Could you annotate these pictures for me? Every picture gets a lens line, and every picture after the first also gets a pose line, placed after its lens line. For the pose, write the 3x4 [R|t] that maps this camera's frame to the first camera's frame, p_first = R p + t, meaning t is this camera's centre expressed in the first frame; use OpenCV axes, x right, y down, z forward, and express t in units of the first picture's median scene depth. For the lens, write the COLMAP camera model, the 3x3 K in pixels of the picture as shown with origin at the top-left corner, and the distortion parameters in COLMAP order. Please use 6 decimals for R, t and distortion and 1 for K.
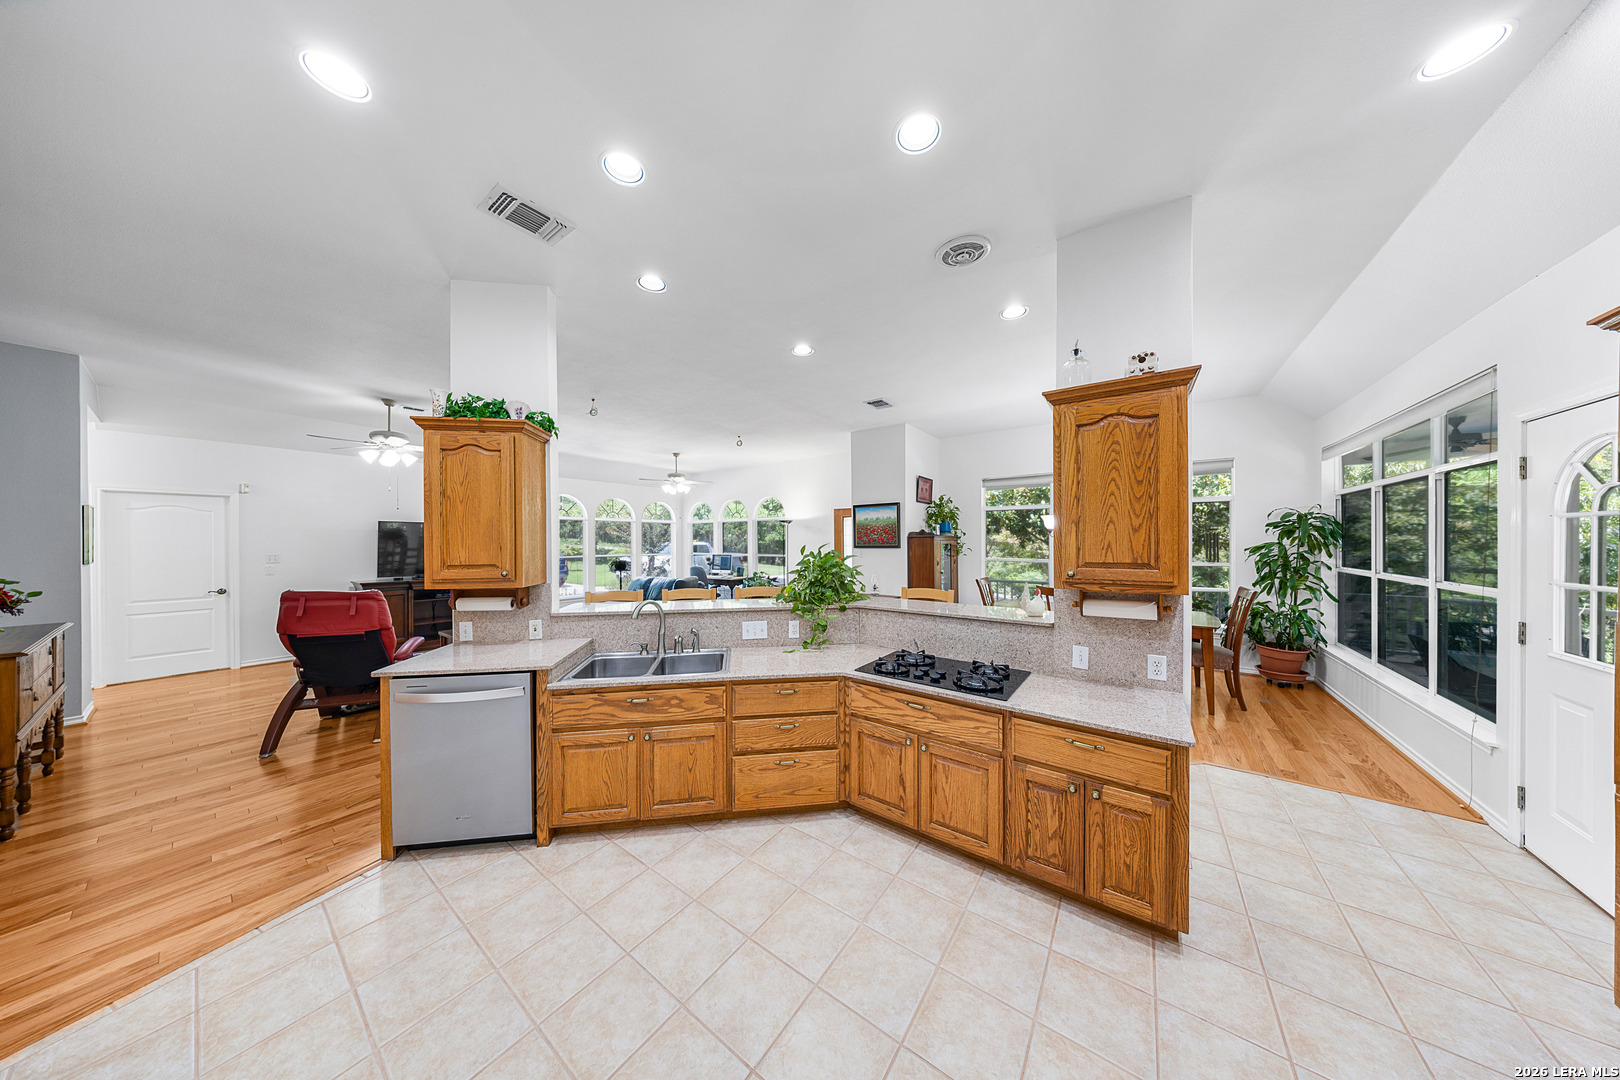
lens RADIAL K [[450.9, 0, 806.5], [0, 450.9, 542.3], [0, 0, 1]] dist [-0.001177, -0.000057]
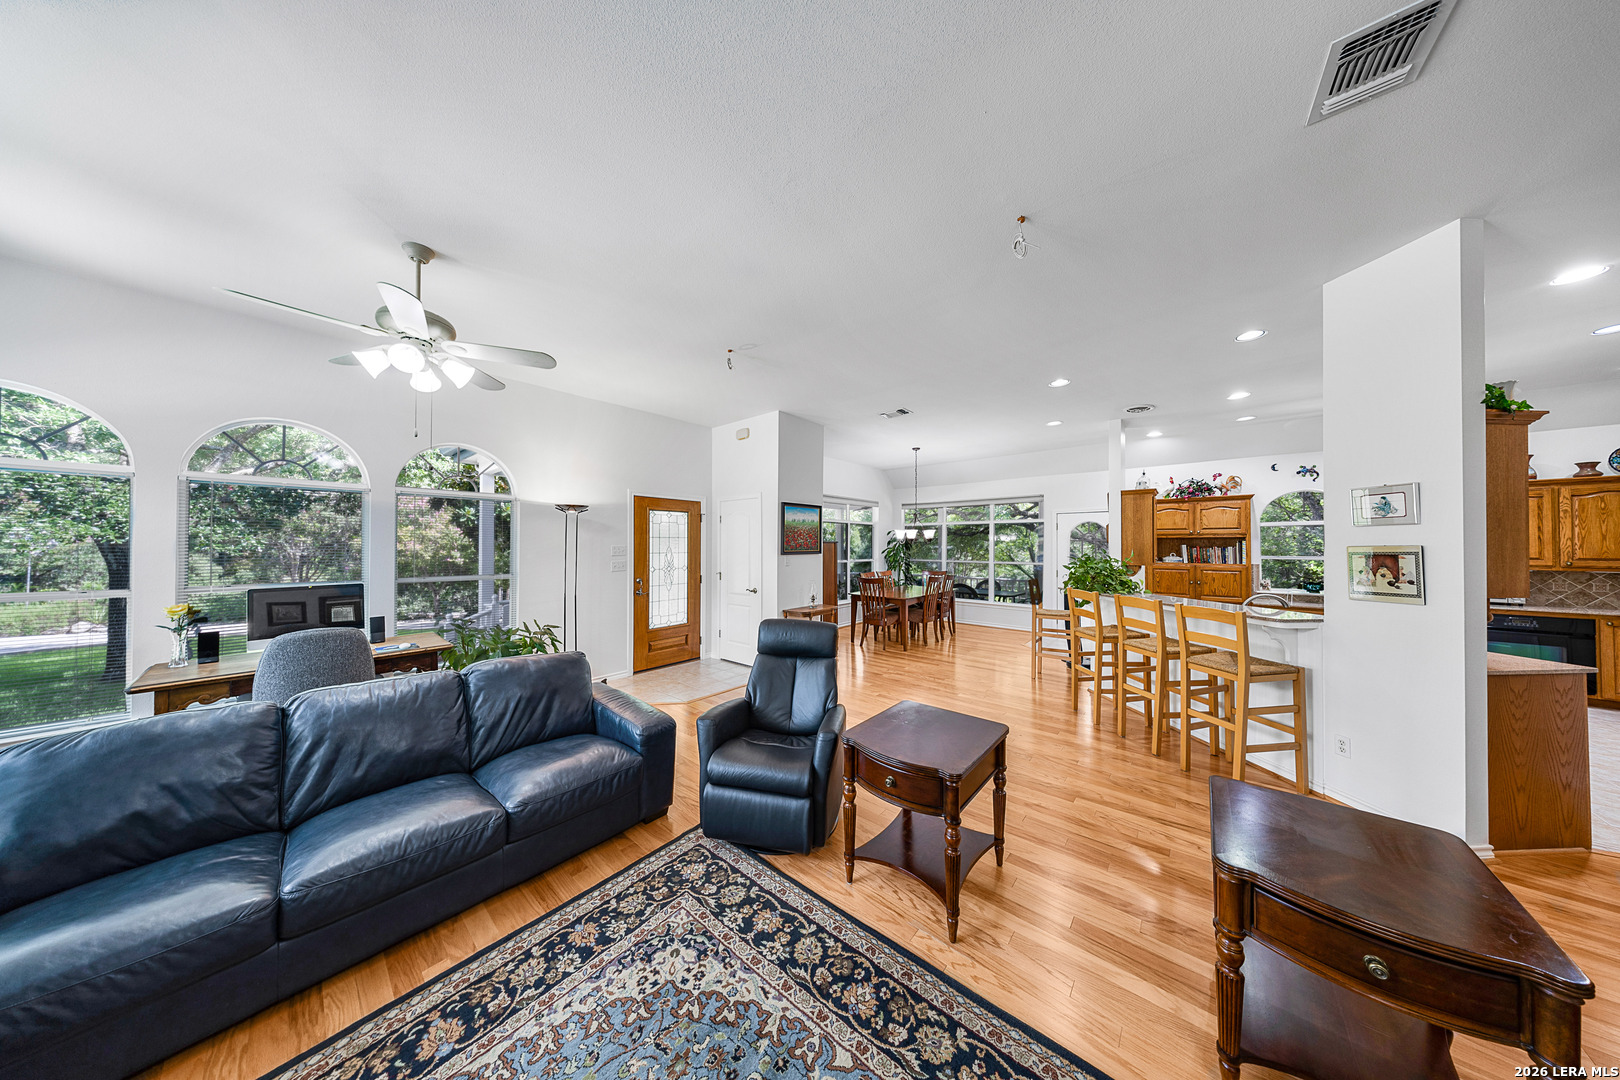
lens RADIAL K [[453.7, 0, 805.3], [0, 453.7, 542.3], [0, 0, 1]] dist [0.001347, 0.000006]
pose [[0.071001, 0.013266, 0.997388, -1.920688], [0.000093, 0.999911, -0.013306, 0.003544], [-0.997476, 0.001037, 0.070993, 2.482423]]
